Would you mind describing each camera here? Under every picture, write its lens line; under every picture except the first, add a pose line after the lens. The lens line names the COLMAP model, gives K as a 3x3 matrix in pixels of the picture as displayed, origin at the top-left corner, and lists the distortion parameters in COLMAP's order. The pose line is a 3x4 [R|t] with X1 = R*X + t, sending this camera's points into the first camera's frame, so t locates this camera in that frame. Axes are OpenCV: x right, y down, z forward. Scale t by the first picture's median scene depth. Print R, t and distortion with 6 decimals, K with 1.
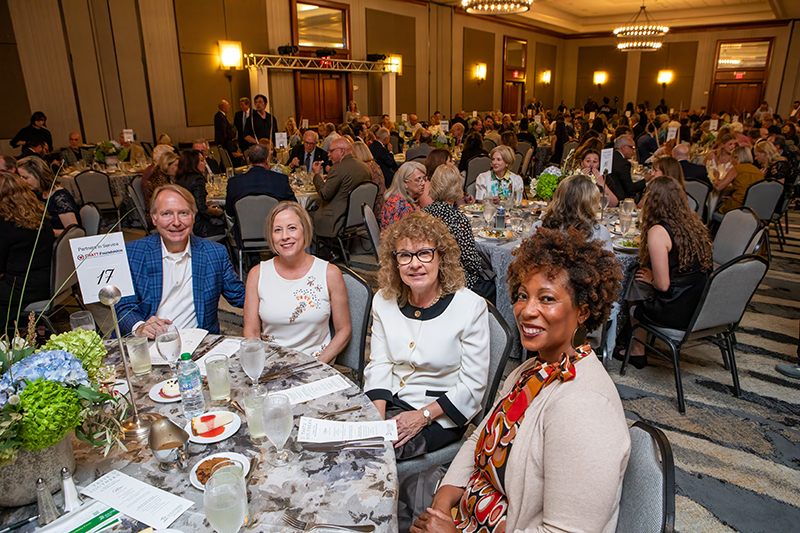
lens RADIAL K [[537.6, 0, 400.8], [0, 537.6, 262.1], [0, 0, 1]] dist [-0.041668, 0.017493]
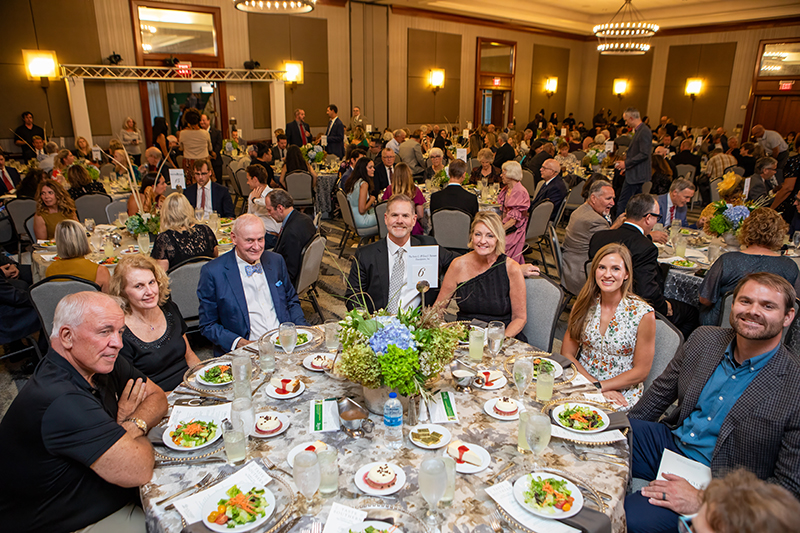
lens RADIAL K [[537.6, 0, 405.5], [0, 537.6, 272.2], [0, 0, 1]] dist [-0.041668, 0.017493]
pose [[0.970333, 0.089036, -0.224781, 0.399596], [-0.085677, 0.996017, 0.024674, -0.069401], [0.226083, -0.004683, 0.974097, 0.158725]]
